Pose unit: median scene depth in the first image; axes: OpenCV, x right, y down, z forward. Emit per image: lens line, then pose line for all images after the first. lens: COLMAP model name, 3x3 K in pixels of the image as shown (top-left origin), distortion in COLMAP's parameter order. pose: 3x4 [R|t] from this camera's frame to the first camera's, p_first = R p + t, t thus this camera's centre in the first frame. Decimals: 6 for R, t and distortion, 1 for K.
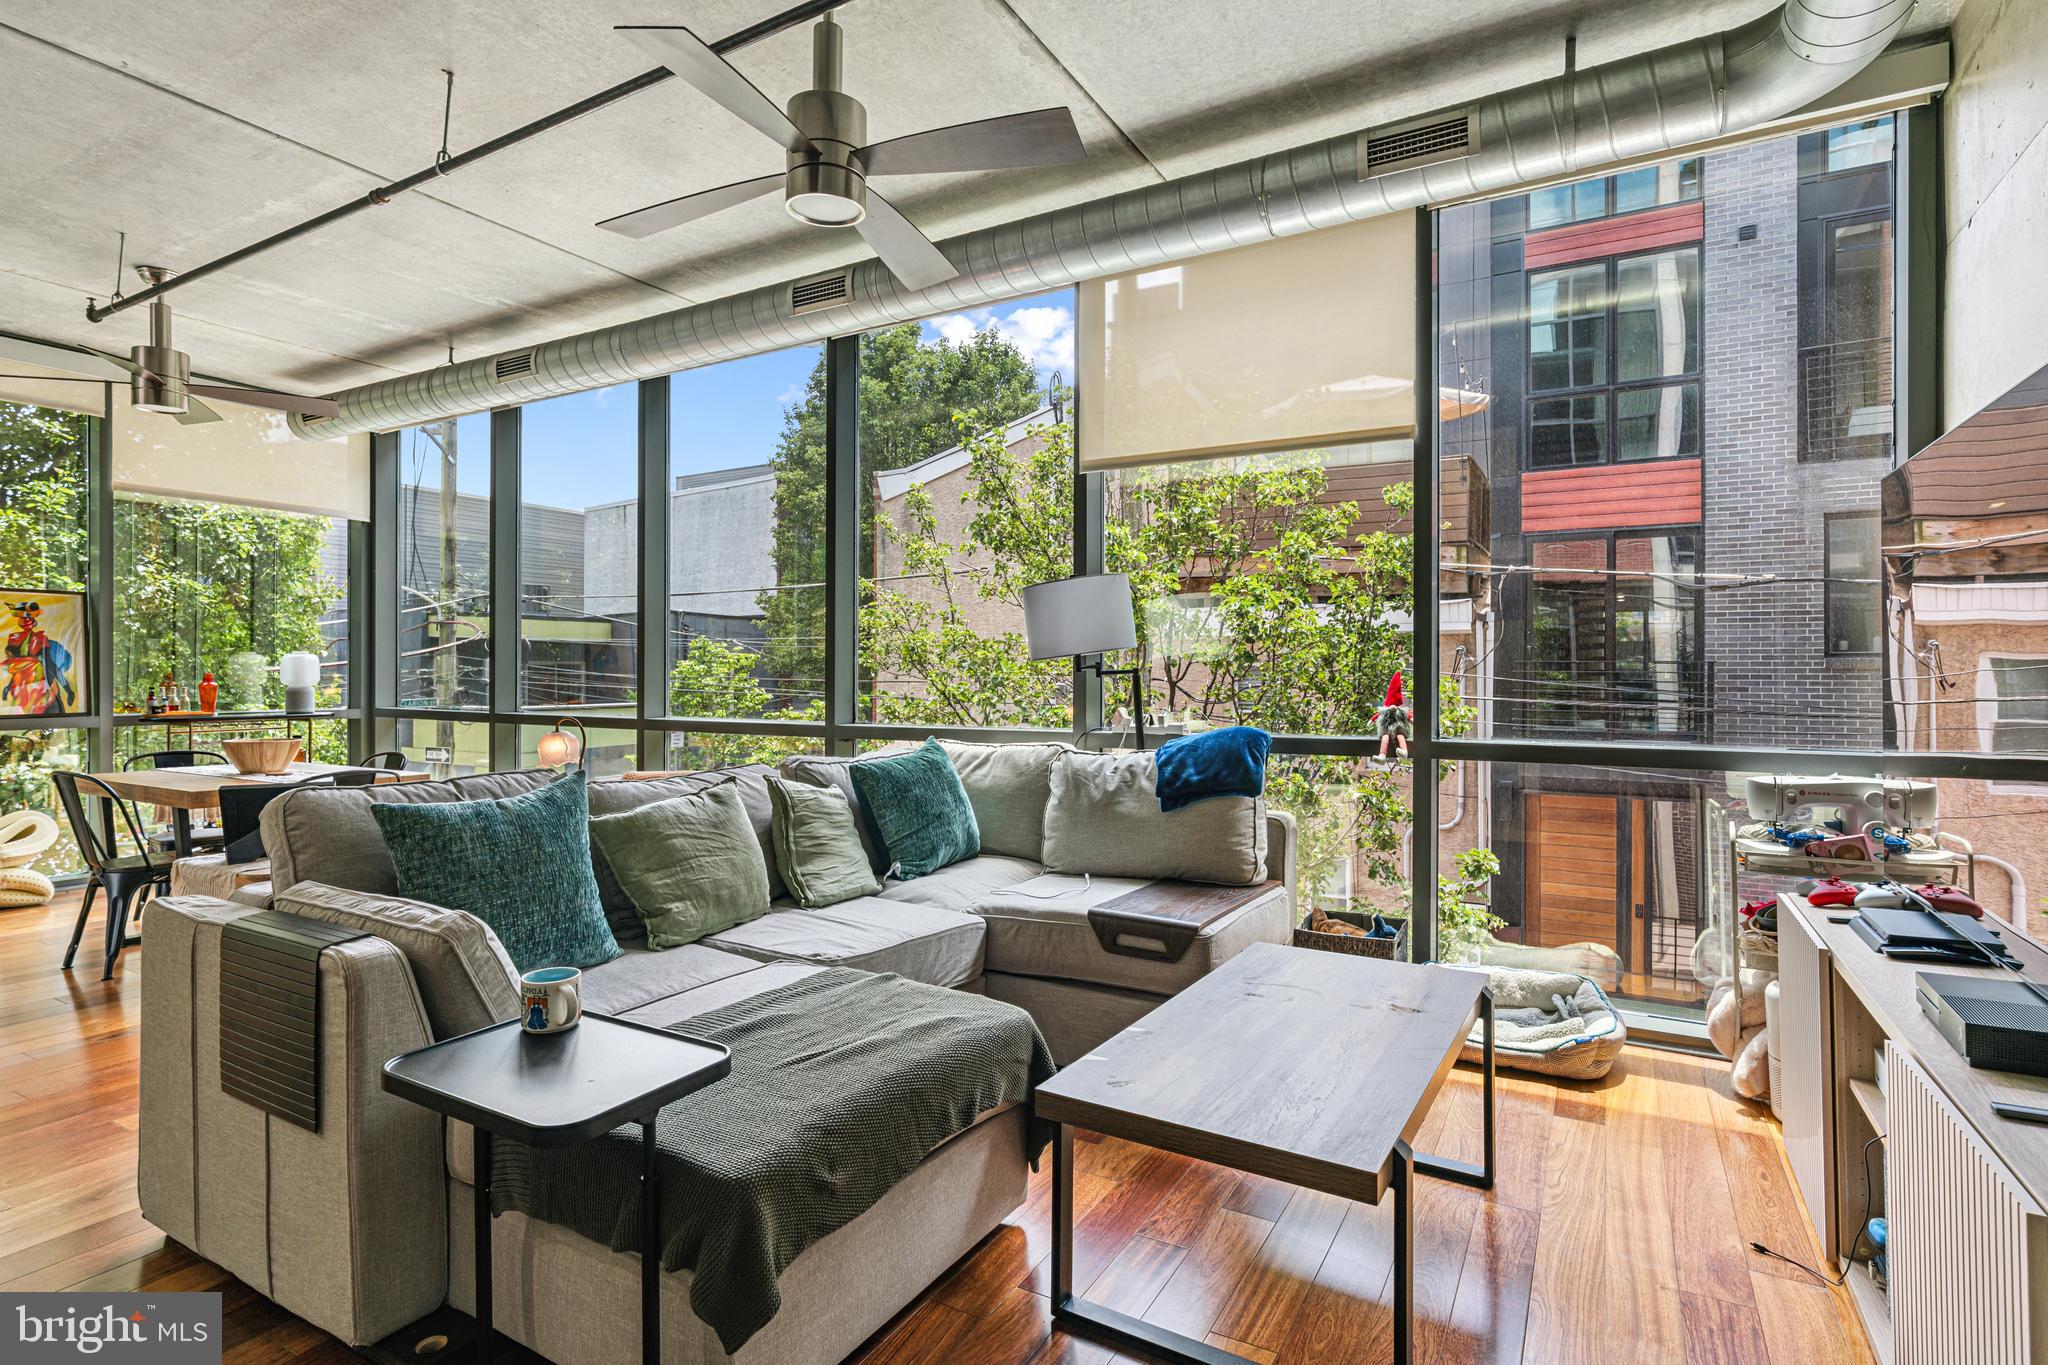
lens RADIAL K [[1008.0, 0, 1030.4], [0, 1008.0, 674.1], [0, 0, 1]] dist [-0.006350, -0.000121]
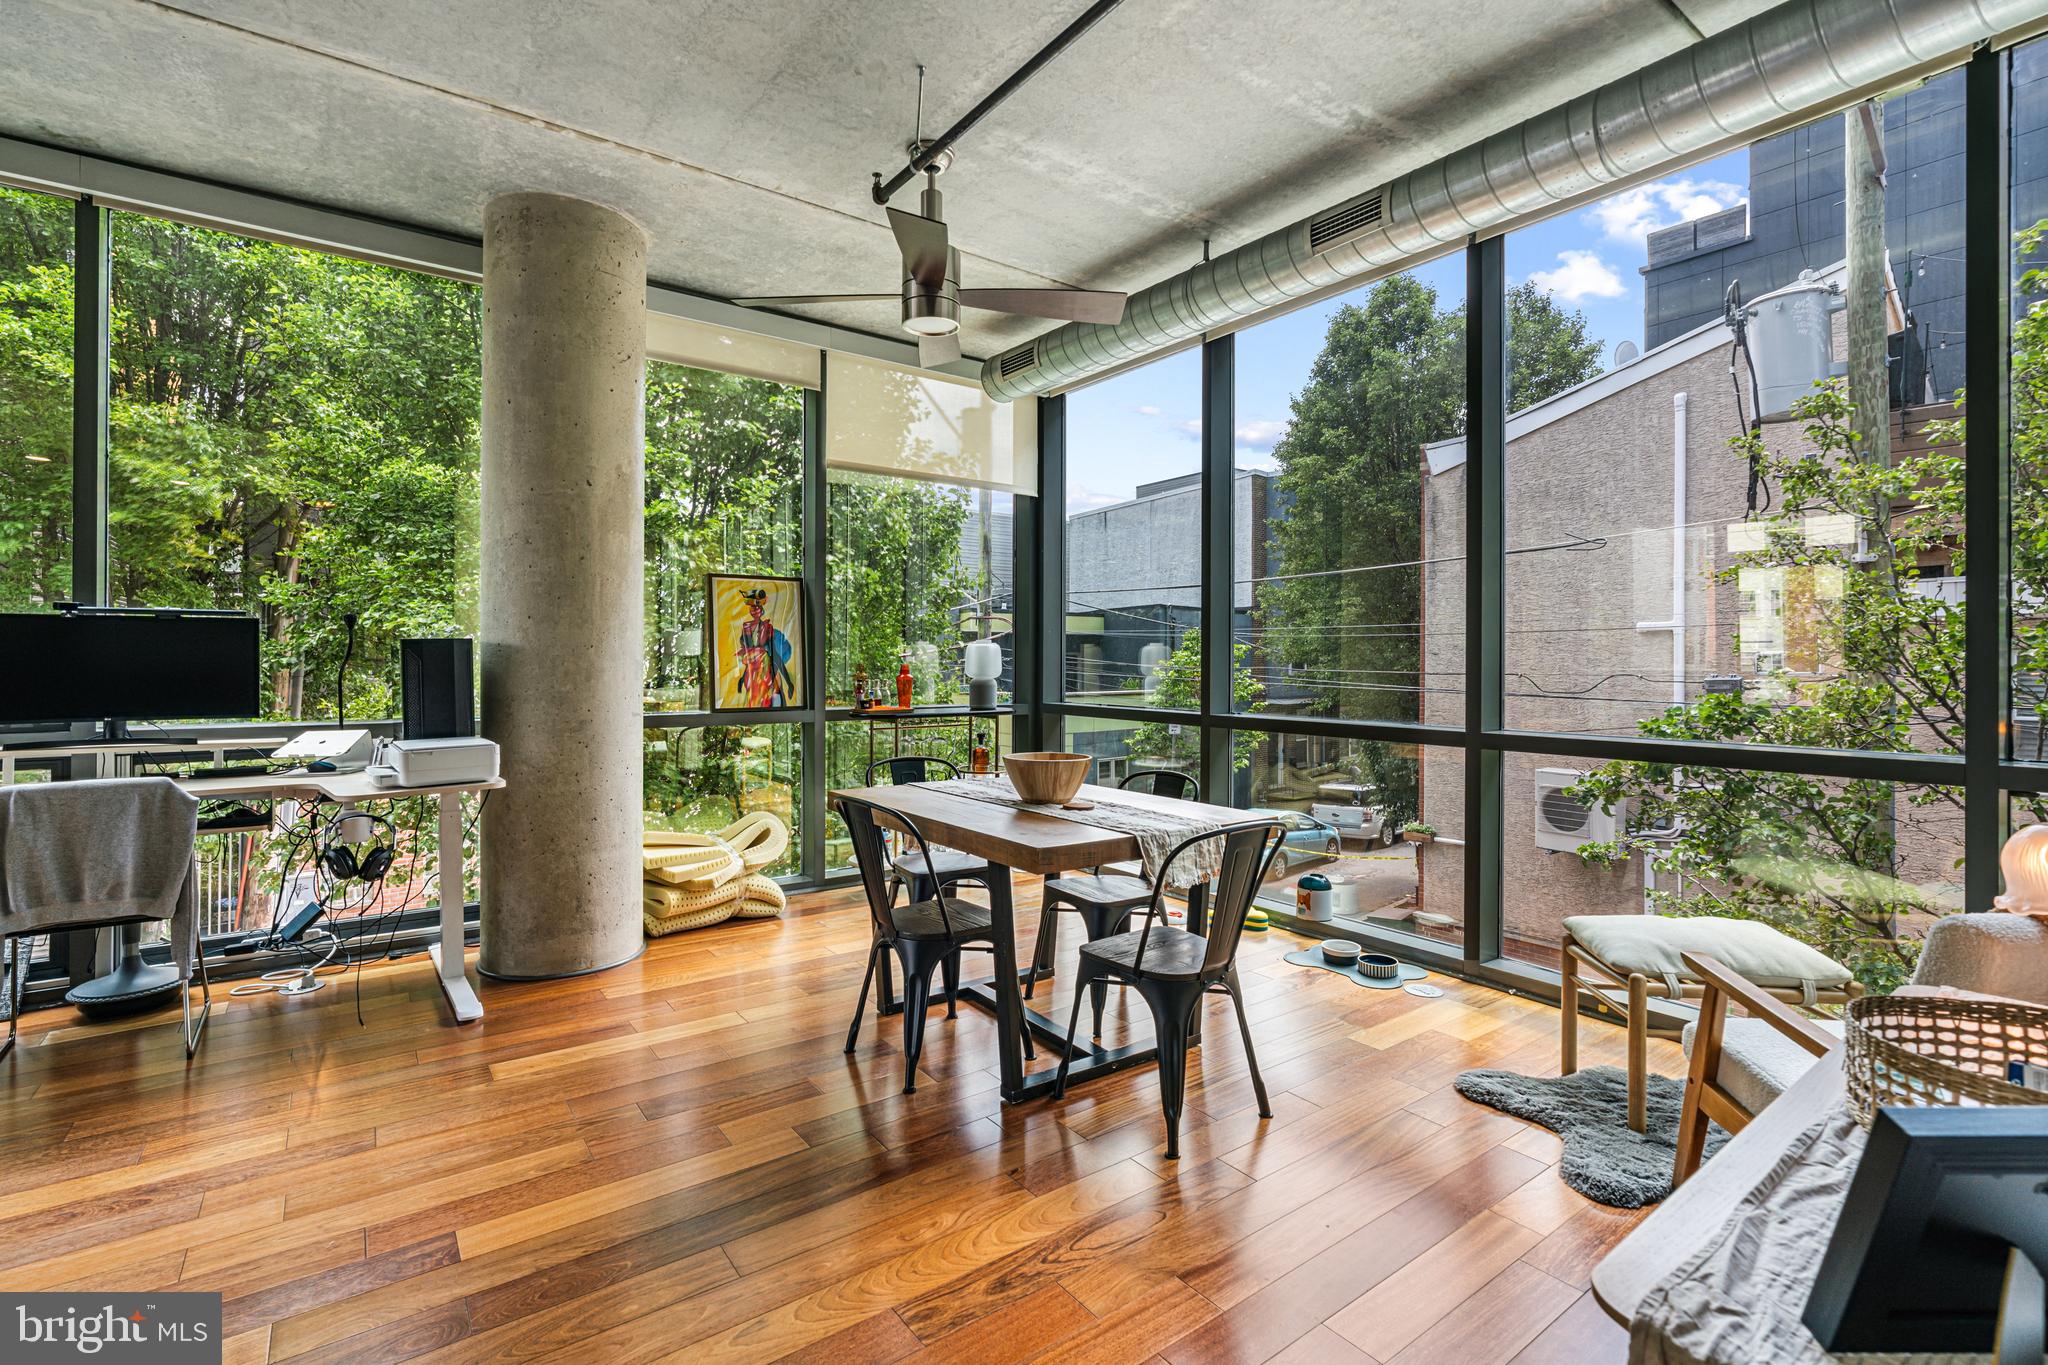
lens RADIAL K [[919.0, 0, 1041.2], [0, 919.0, 664.5], [0, 0, 1]] dist [-0.013546, 0.000319]
pose [[0.917036, 0.004066, -0.398783, -0.393842], [-0.004098, 0.999991, 0.000773, -0.002323], [0.398783, 0.000926, 0.917045, 0.298204]]
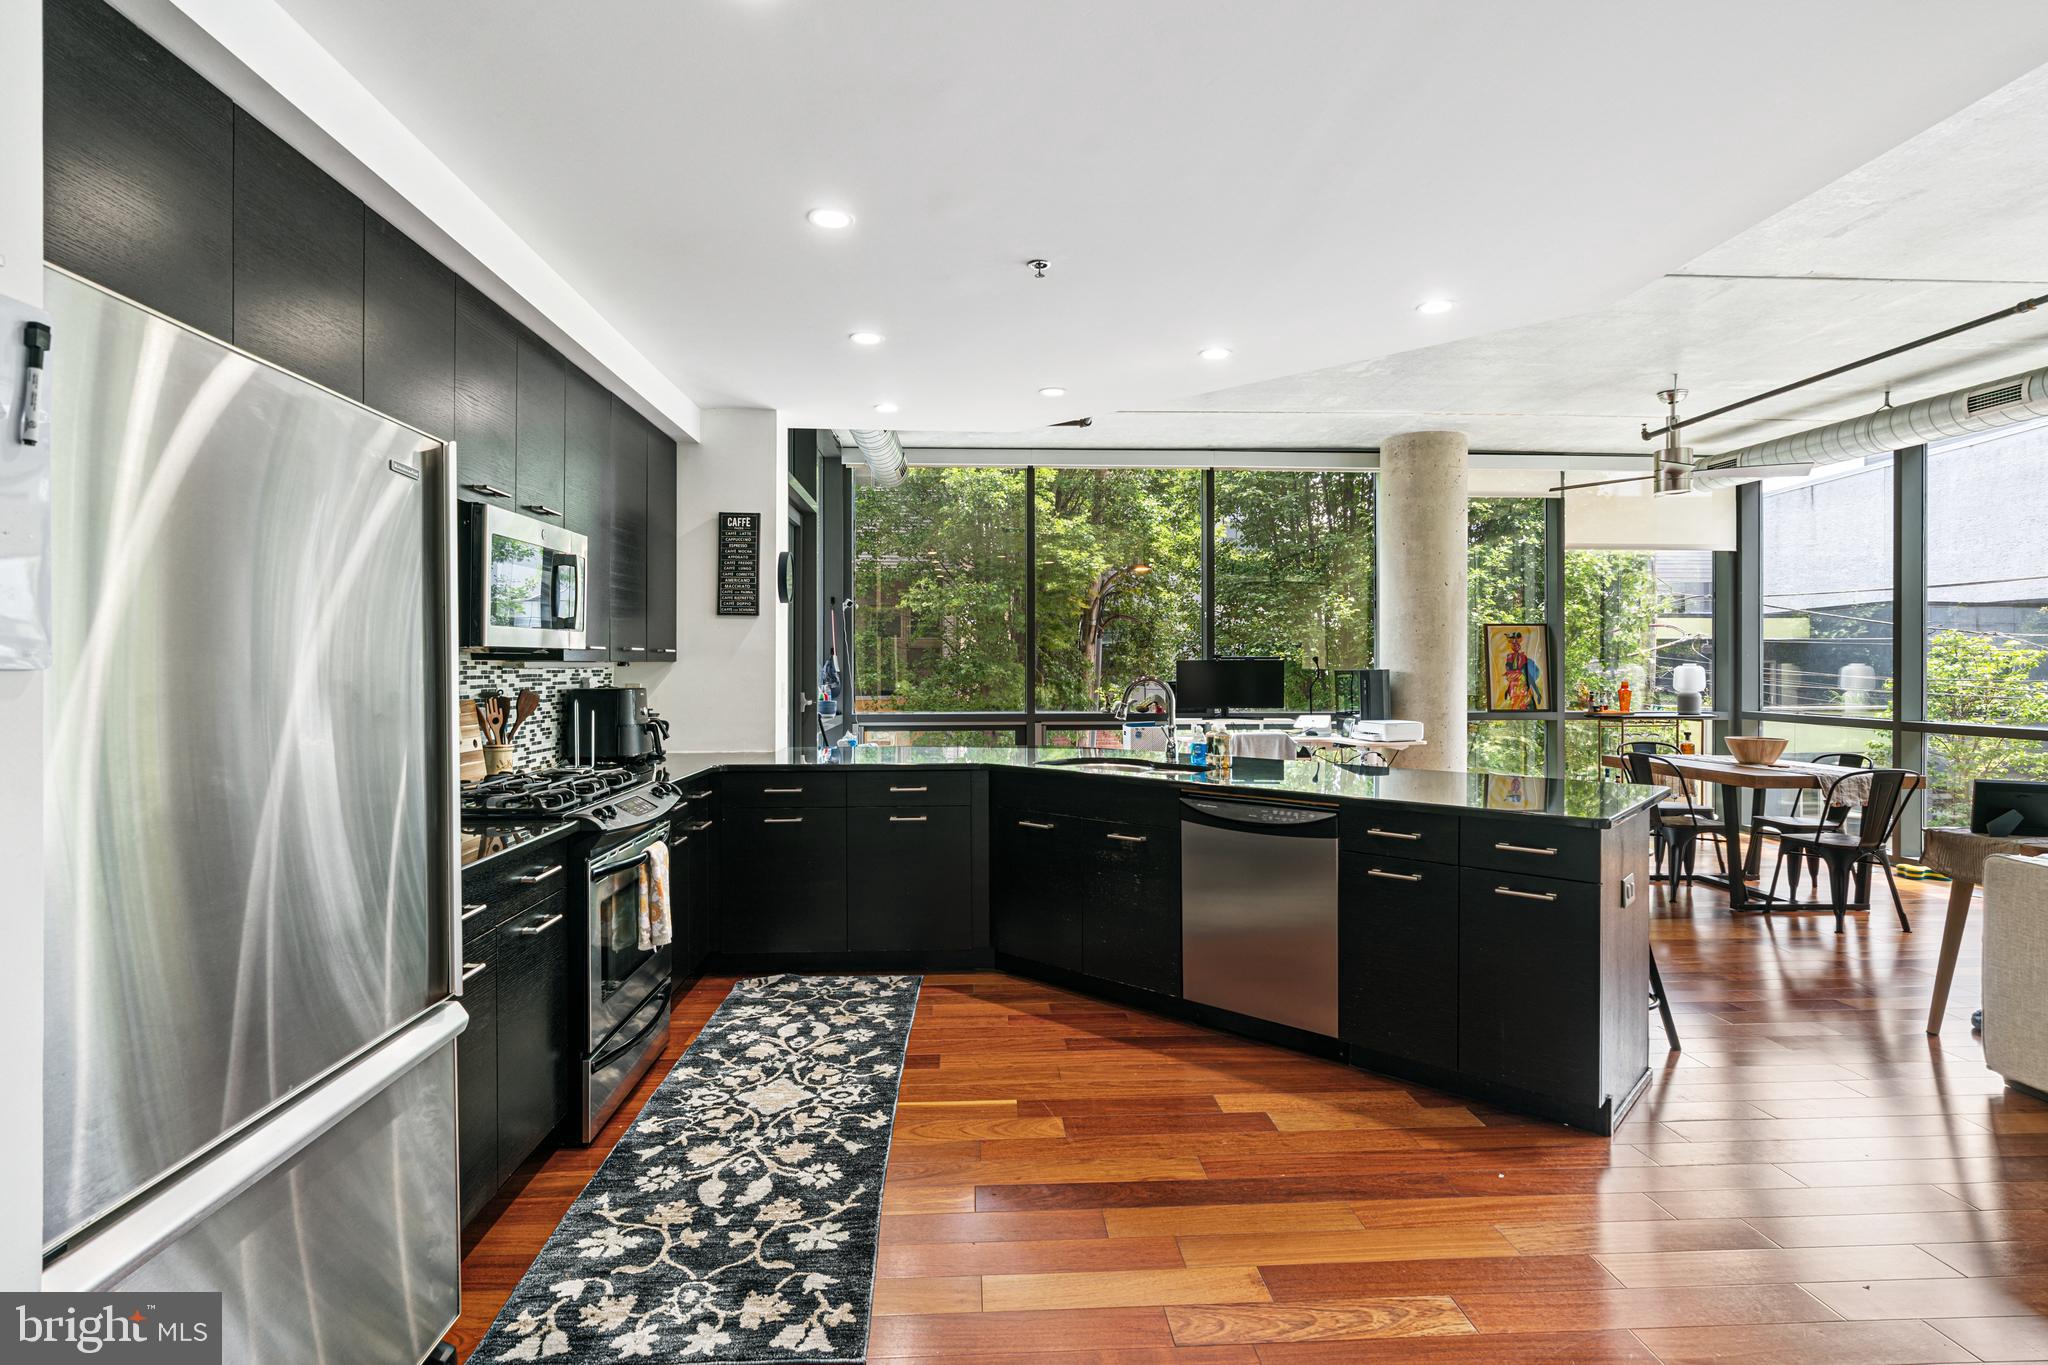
lens RADIAL K [[1008.0, 0, 1031.5], [0, 1008.0, 668.4], [0, 0, 1]] dist [-0.006350, -0.000121]
pose [[0.536368, 0.001174, -0.843984, -0.142315], [-0.001860, 0.999998, 0.000208, -0.018152], [0.843982, 0.001458, 0.536369, -0.366043]]
